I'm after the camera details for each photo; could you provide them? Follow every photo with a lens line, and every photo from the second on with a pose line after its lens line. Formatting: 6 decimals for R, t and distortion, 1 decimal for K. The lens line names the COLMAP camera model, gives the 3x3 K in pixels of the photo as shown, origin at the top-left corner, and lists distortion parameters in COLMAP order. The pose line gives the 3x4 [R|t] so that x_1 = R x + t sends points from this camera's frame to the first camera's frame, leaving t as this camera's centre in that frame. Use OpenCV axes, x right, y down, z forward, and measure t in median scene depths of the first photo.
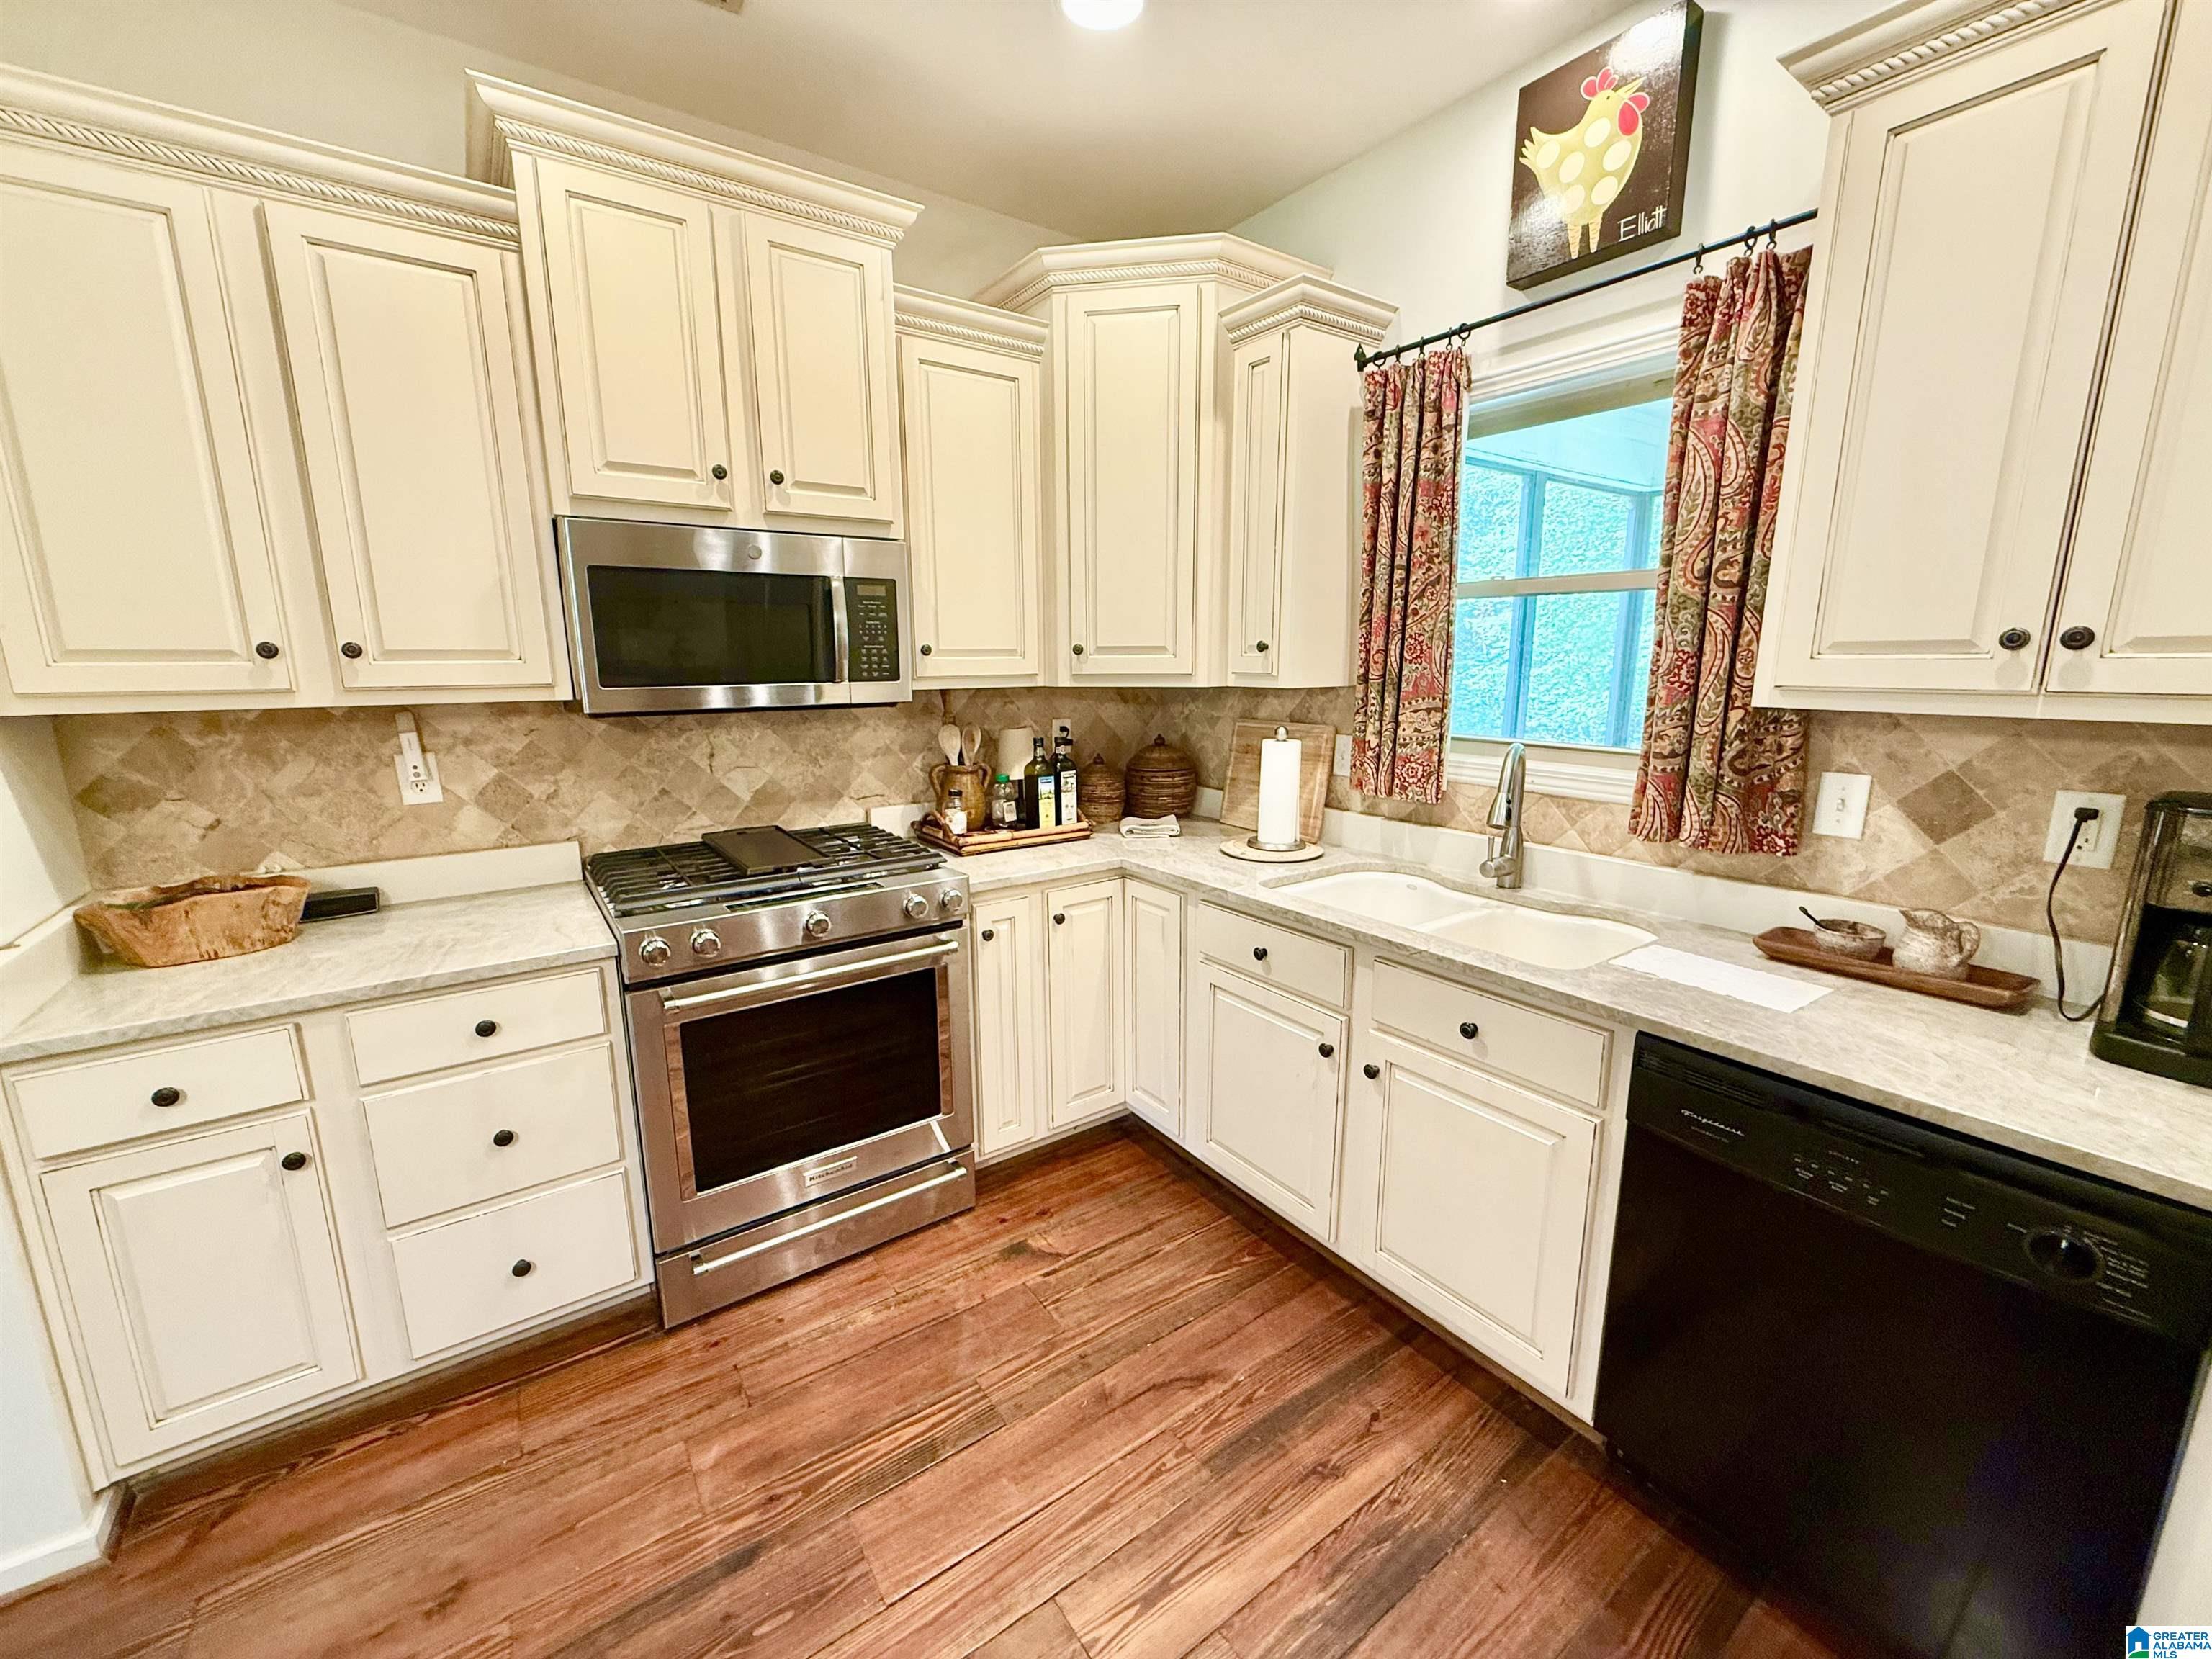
lens RADIAL K [[884.6, 0, 1106.0], [0, 884.6, 829.5], [0, 0, 1]] dist [0.005914, 0.000193]
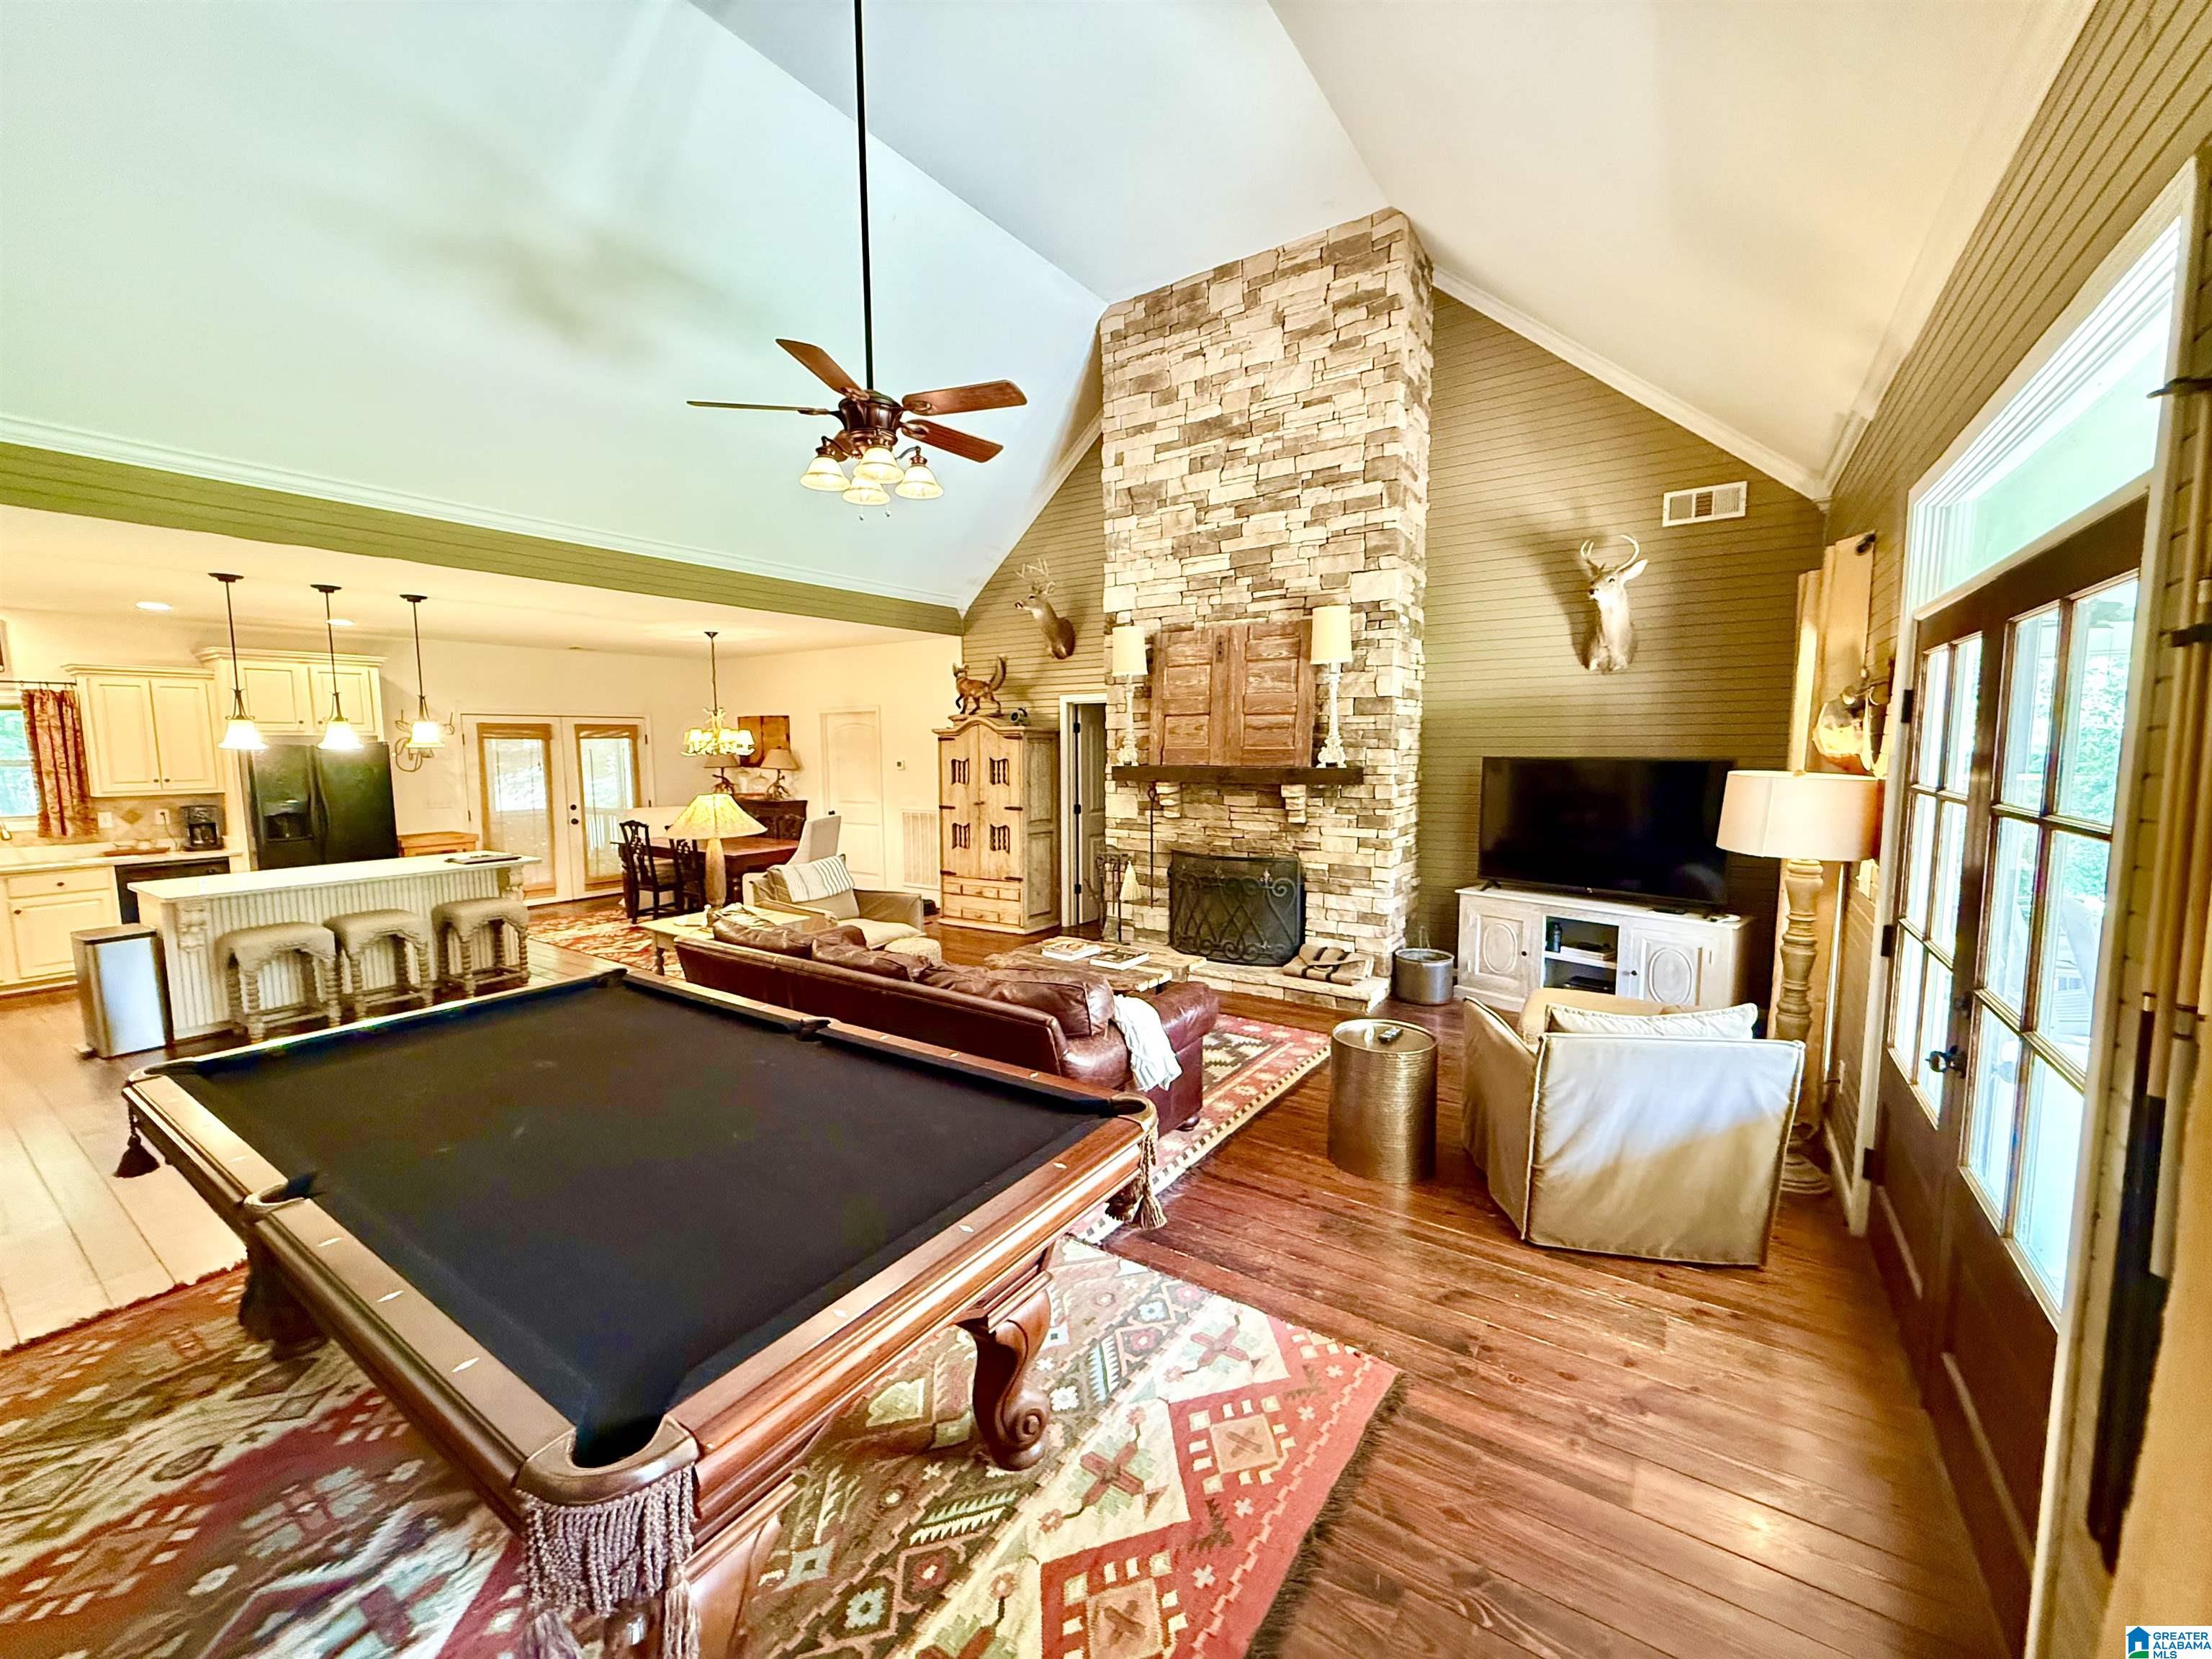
lens RADIAL K [[884.6, 0, 1106.0], [0, 884.6, 829.5], [0, 0, 1]] dist [0.005914, 0.000193]
pose [[-0.347345, -0.079552, 0.934357, -3.338185], [0.190957, 0.969517, 0.153533, 0.191716], [-0.918089, 0.231751, -0.321565, -1.368965]]
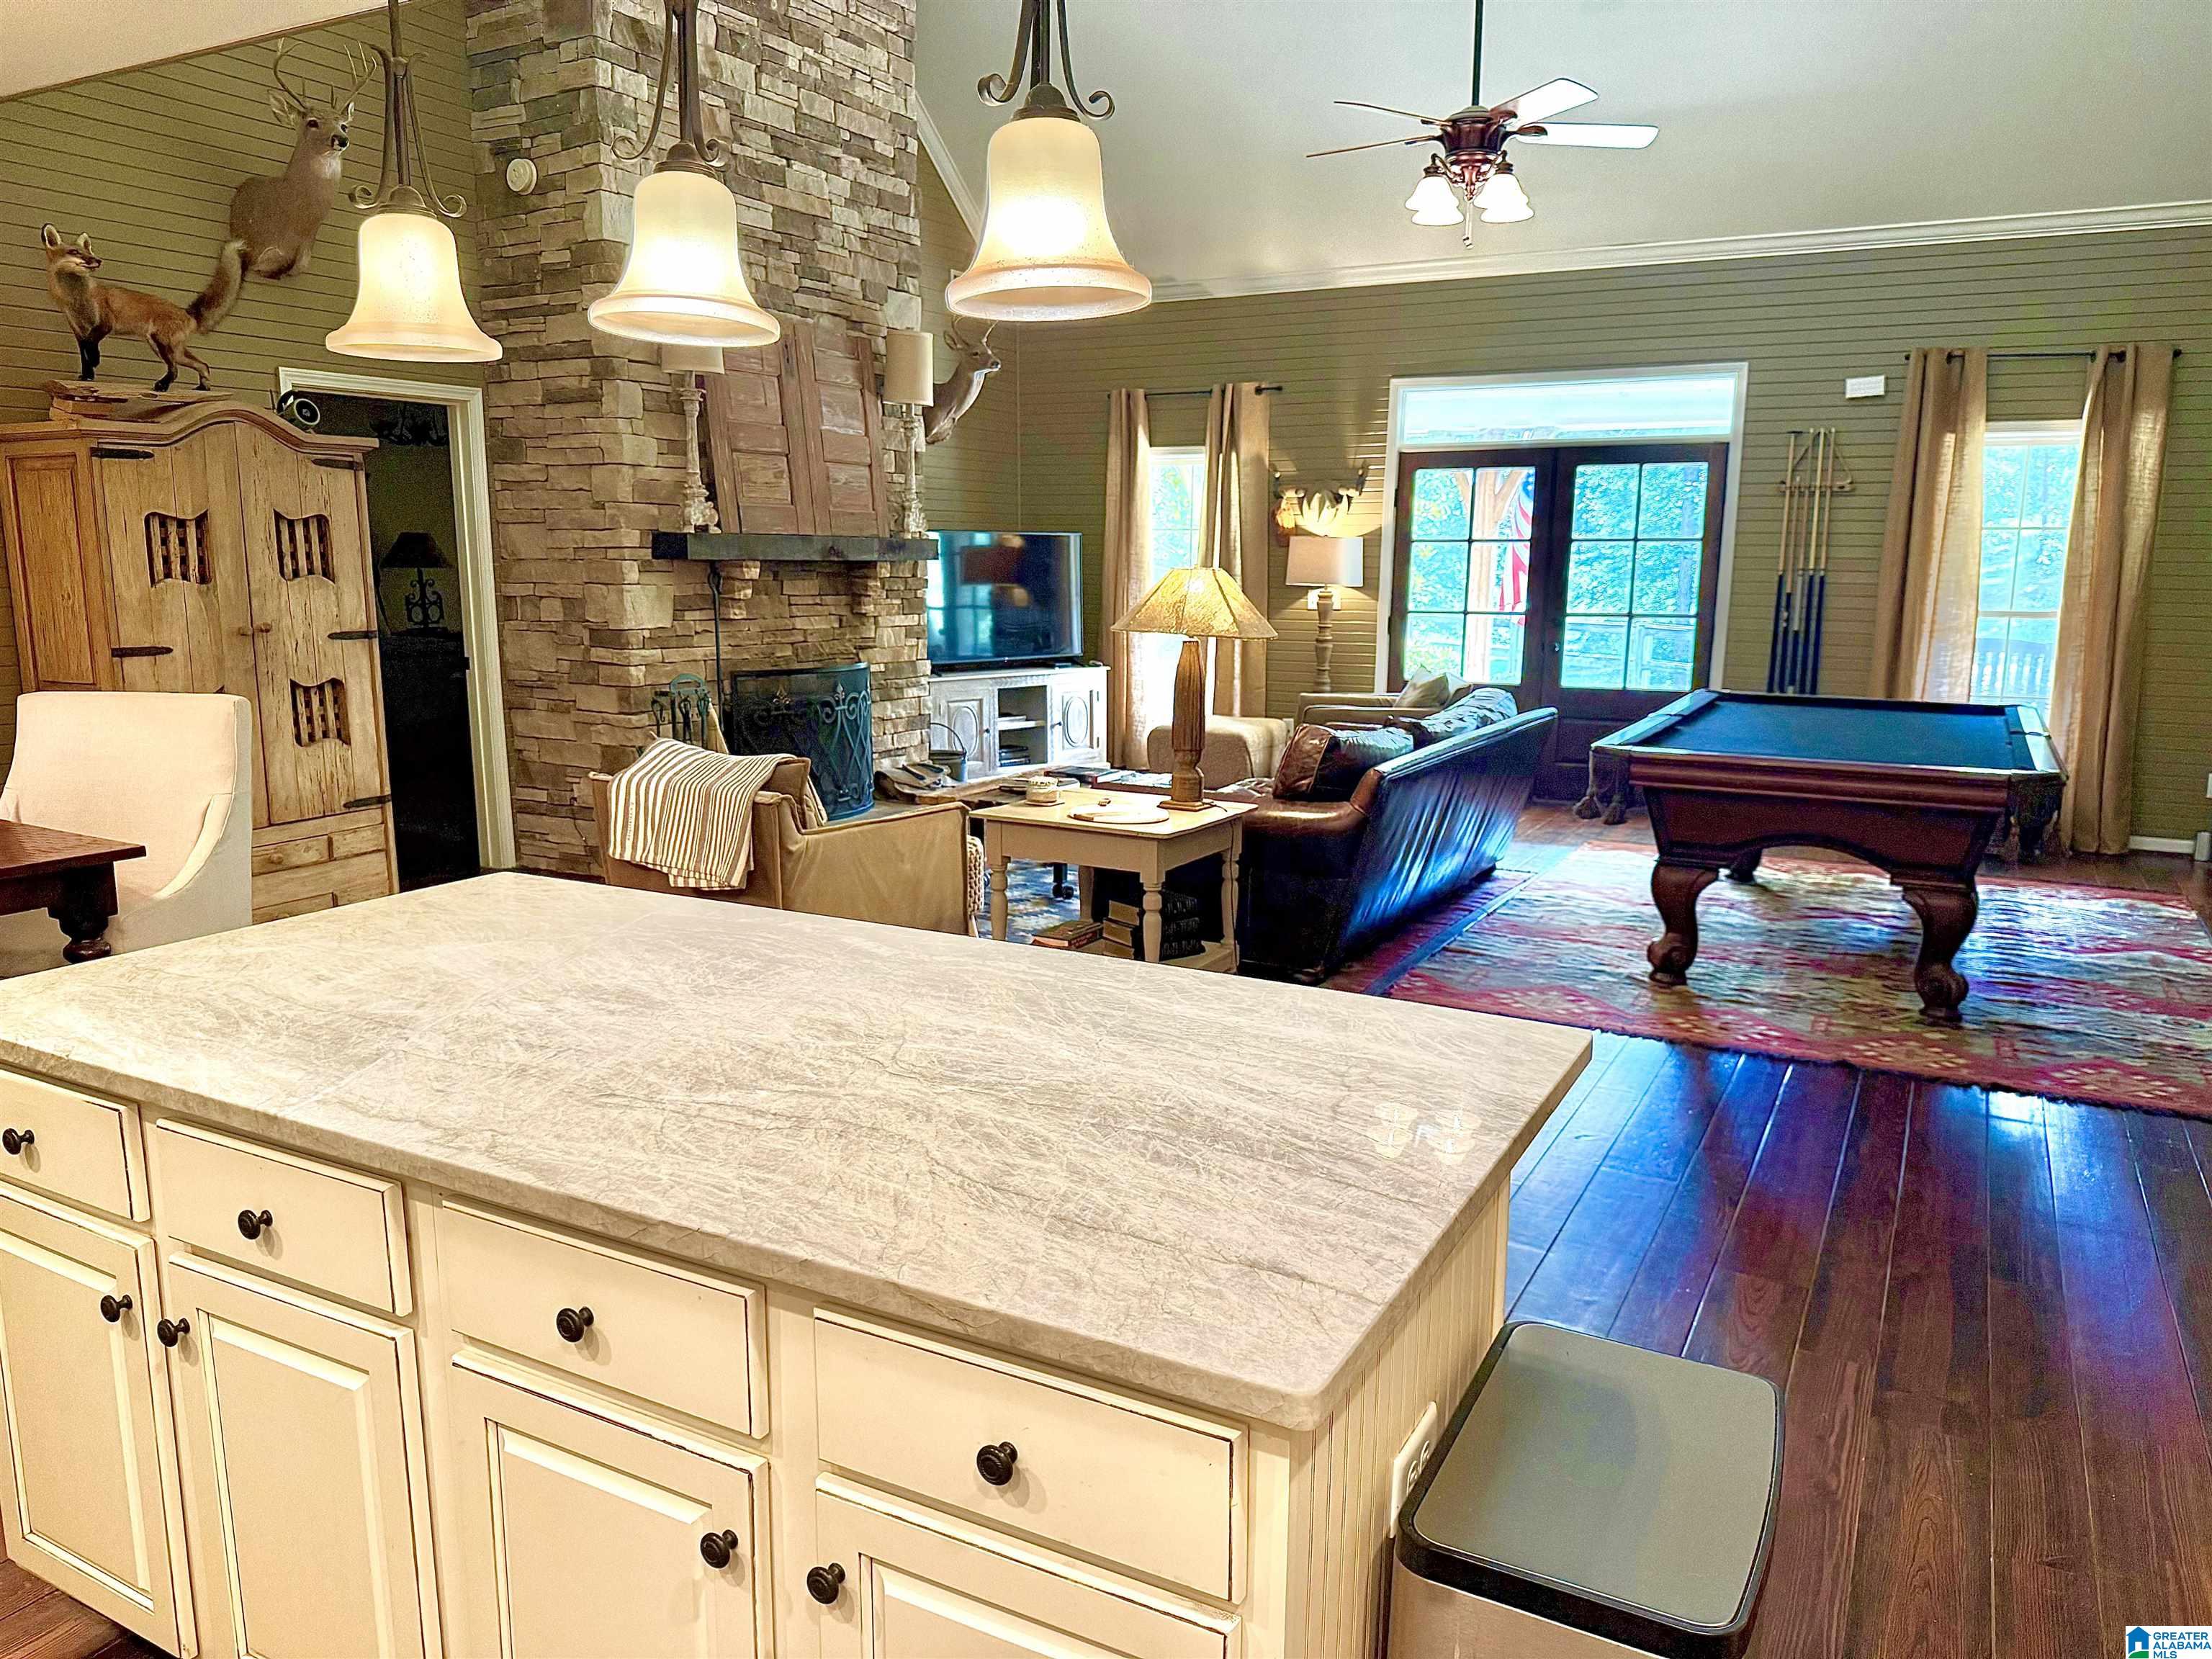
lens RADIAL K [[1558.1, 0, 1106.0], [0, 1558.1, 829.5], [0, 0, 1]] dist [0.082951, -0.168676]
pose [[-0.900835, 0.076728, -0.427328, -0.061026], [-0.084789, 0.934216, 0.346484, -0.118320], [0.425801, 0.348358, -0.835069, 0.569248]]
